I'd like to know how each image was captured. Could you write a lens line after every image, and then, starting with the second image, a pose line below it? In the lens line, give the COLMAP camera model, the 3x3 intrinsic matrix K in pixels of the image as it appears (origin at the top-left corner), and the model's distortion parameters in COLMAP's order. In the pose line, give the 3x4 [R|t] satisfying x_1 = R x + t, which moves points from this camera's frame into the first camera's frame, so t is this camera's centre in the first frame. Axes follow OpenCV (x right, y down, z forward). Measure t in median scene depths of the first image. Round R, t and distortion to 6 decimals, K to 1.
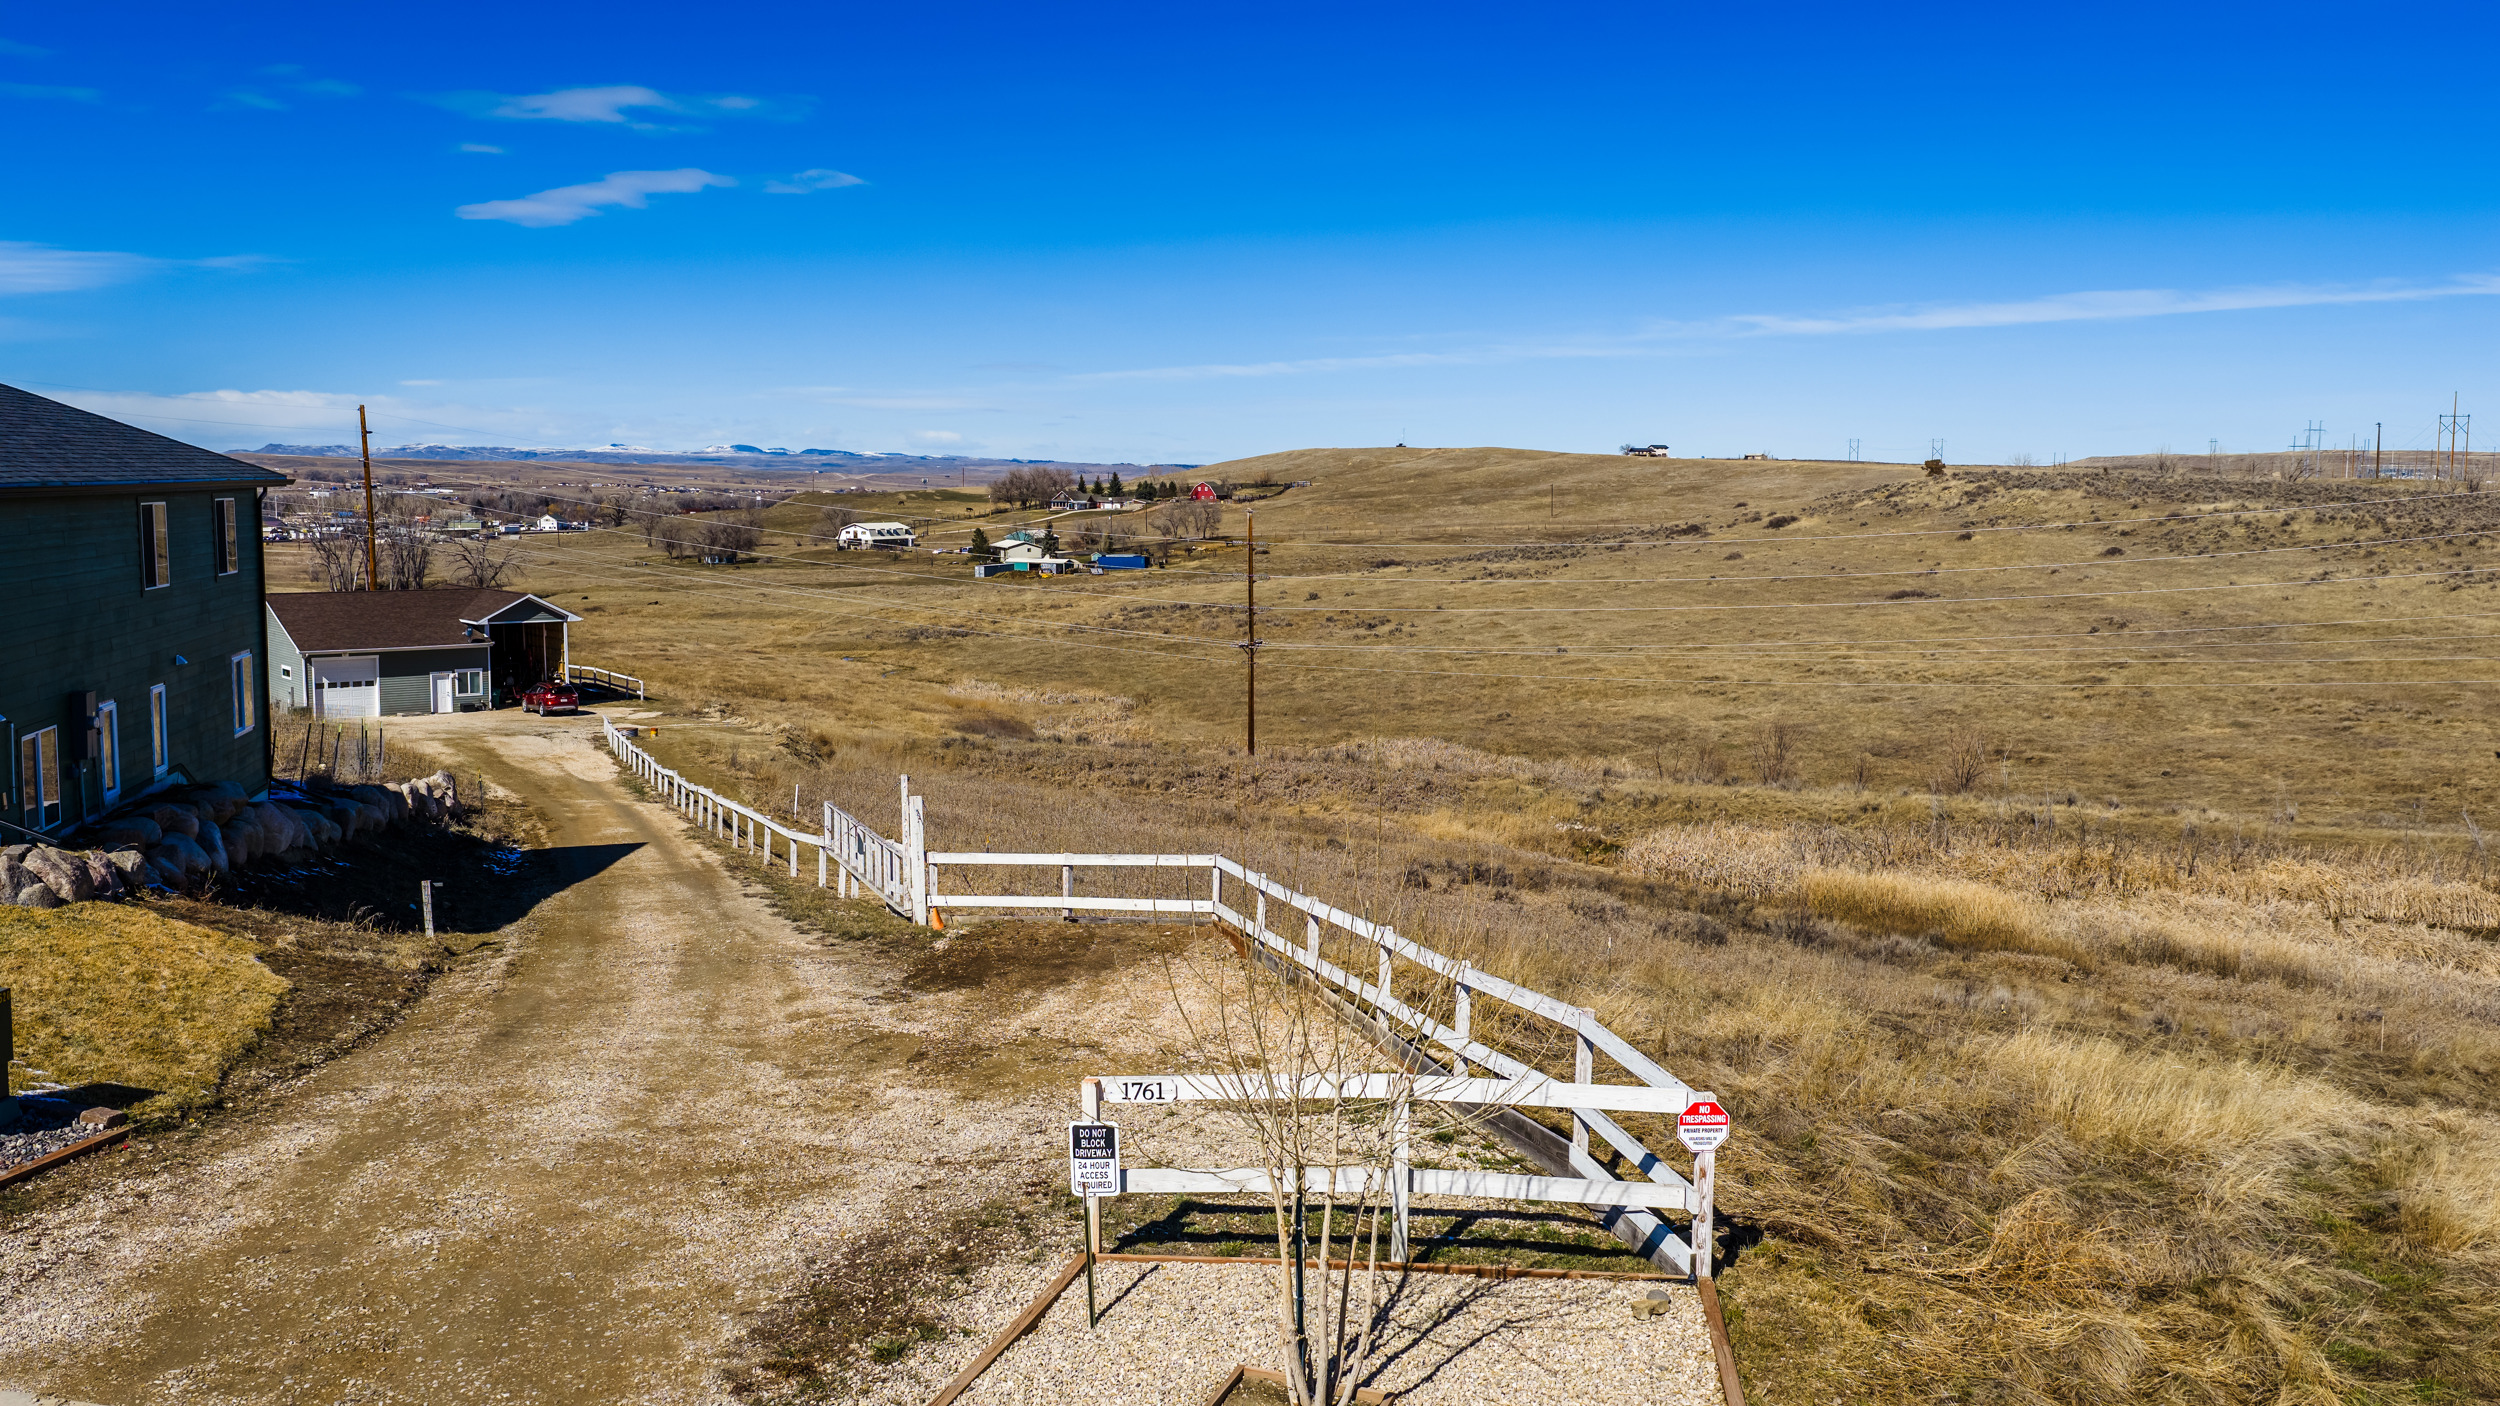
lens RADIAL K [[2042.7, 0, 1250.0], [0, 2042.7, 703.0], [0, 0, 1]] dist [0.029167, -0.054010]
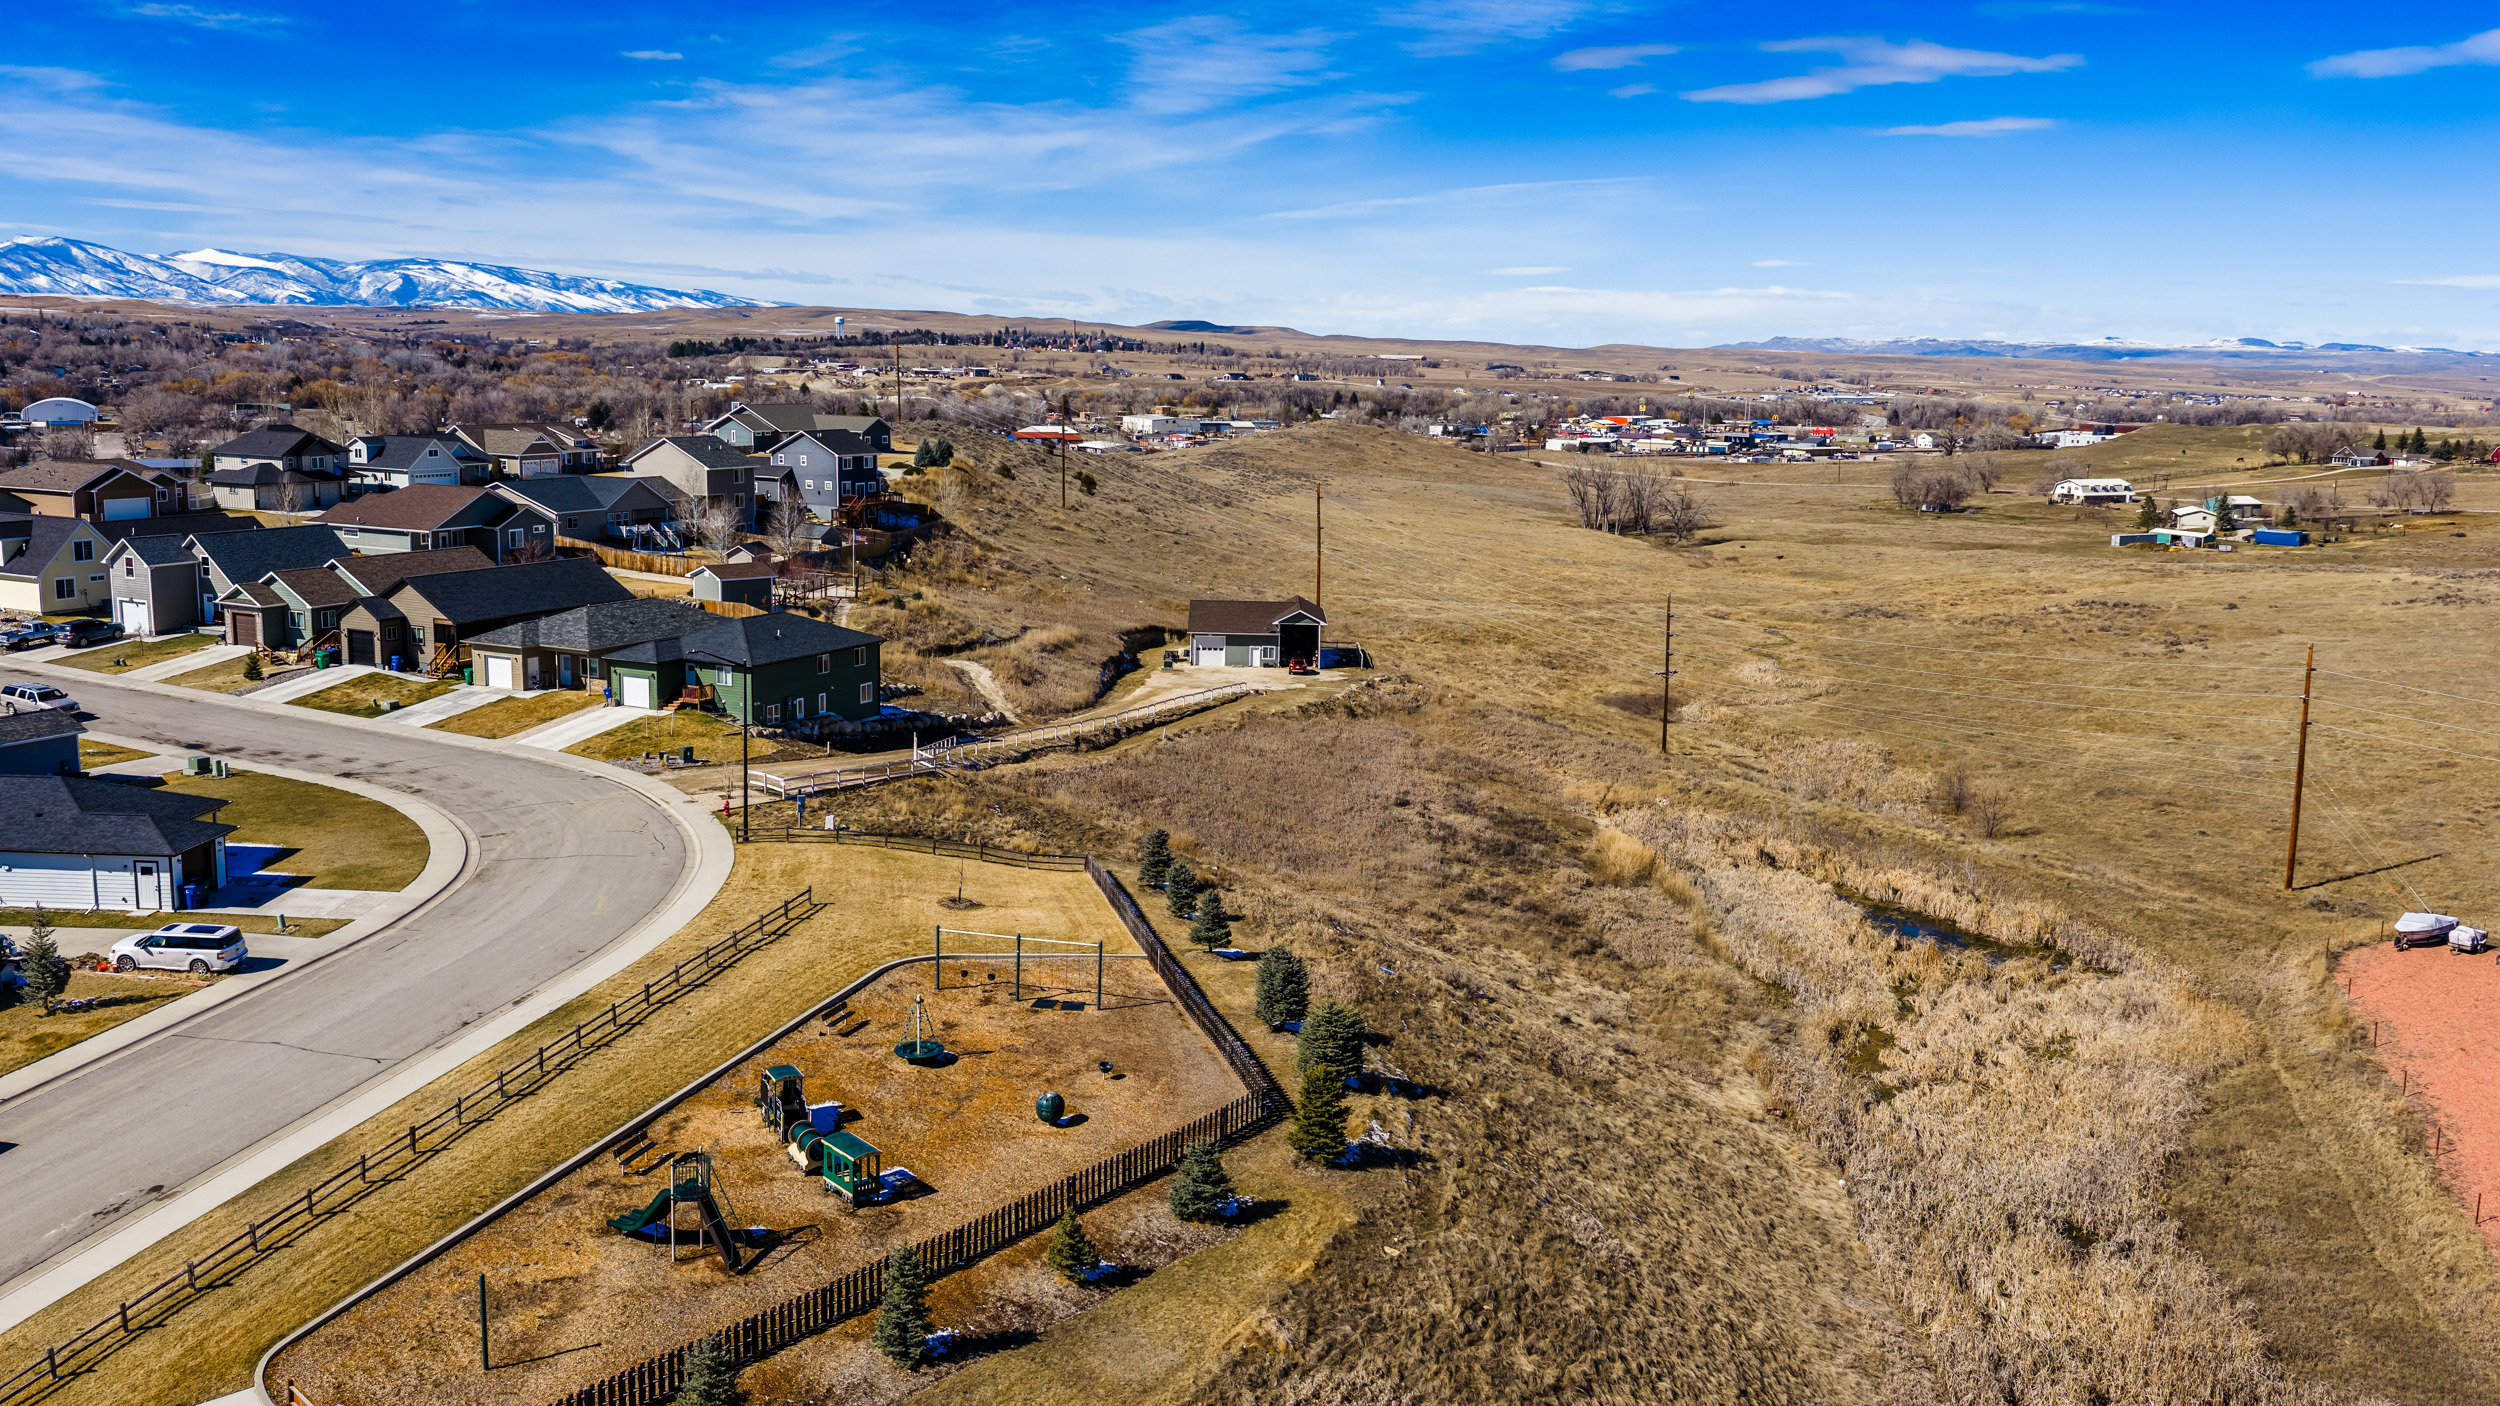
lens RADIAL K [[2059.6, 0, 1250.0], [0, 2059.6, 703.0], [0, 0, 1]] dist [0.023282, -0.087006]
pose [[0.769347, 0.113998, -0.628577, 0.333299], [-0.081423, 0.993423, 0.080509, -0.046599], [0.633620, -0.010759, 0.773569, -0.212376]]
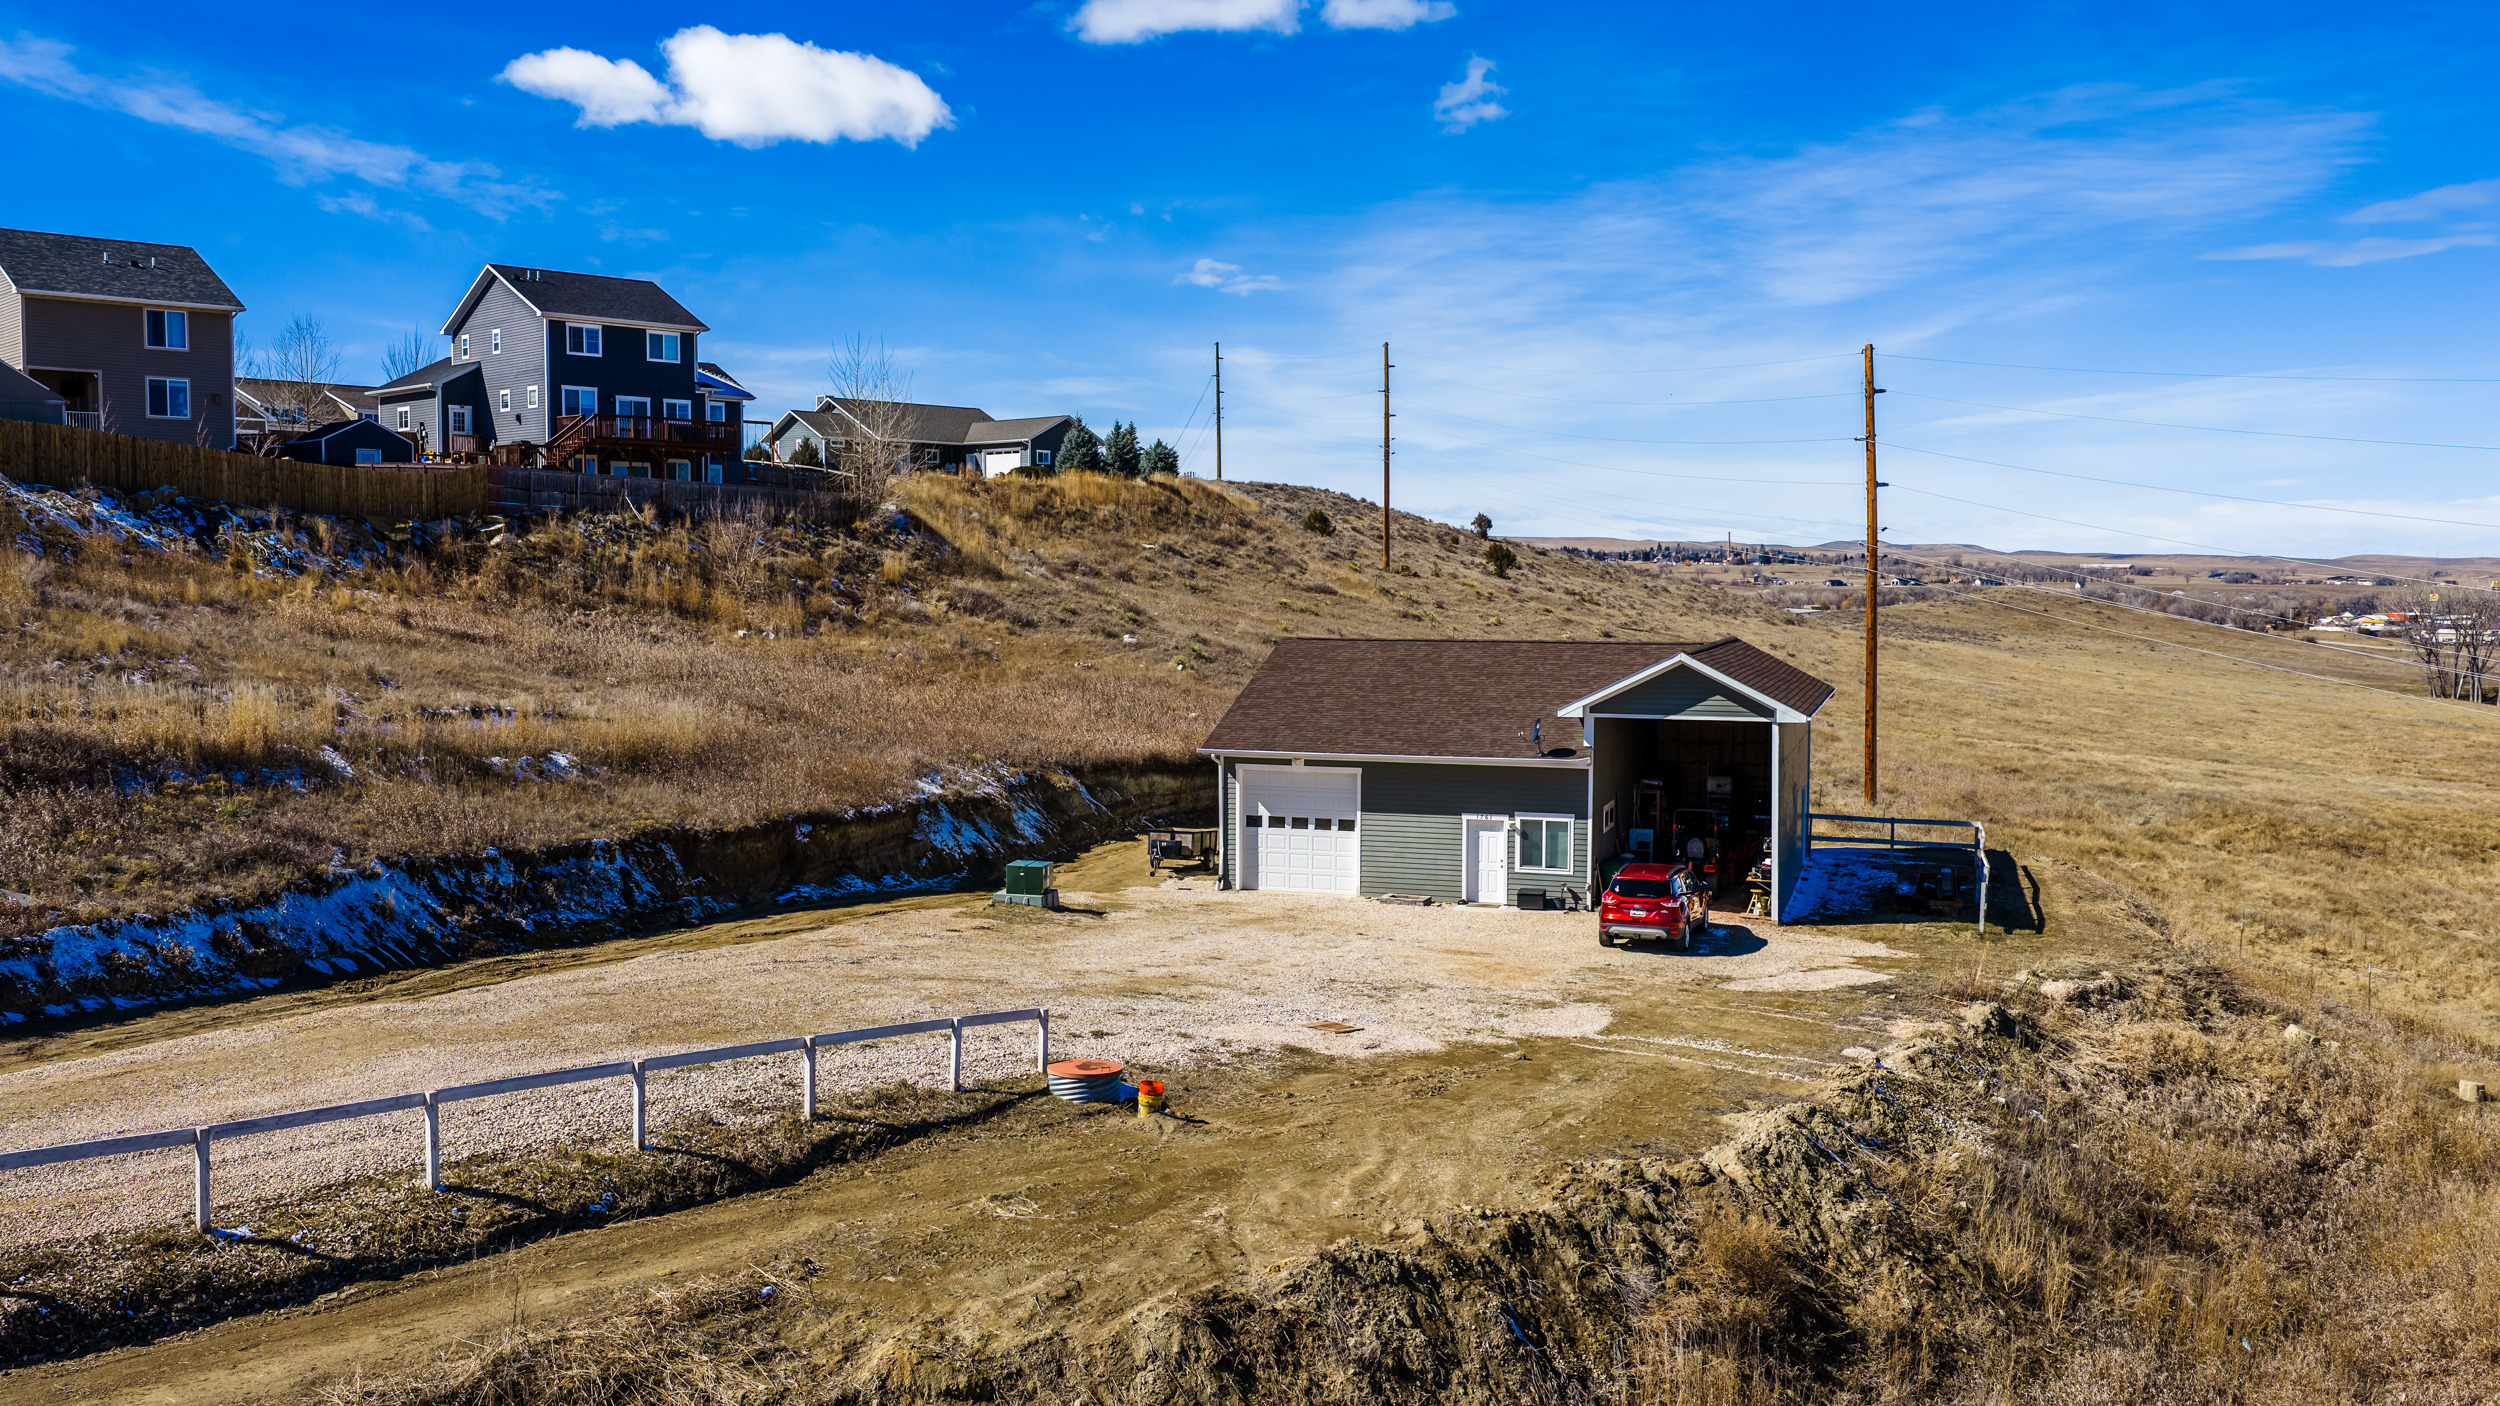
lens RADIAL K [[2042.7, 0, 1250.0], [0, 2042.7, 703.0], [0, 0, 1]] dist [0.029167, -0.054010]
pose [[0.527933, 0.044691, -0.848109, -0.014109], [-0.088917, 0.996035, -0.002863, -0.013108], [0.844619, 0.076923, 0.529814, 0.274138]]
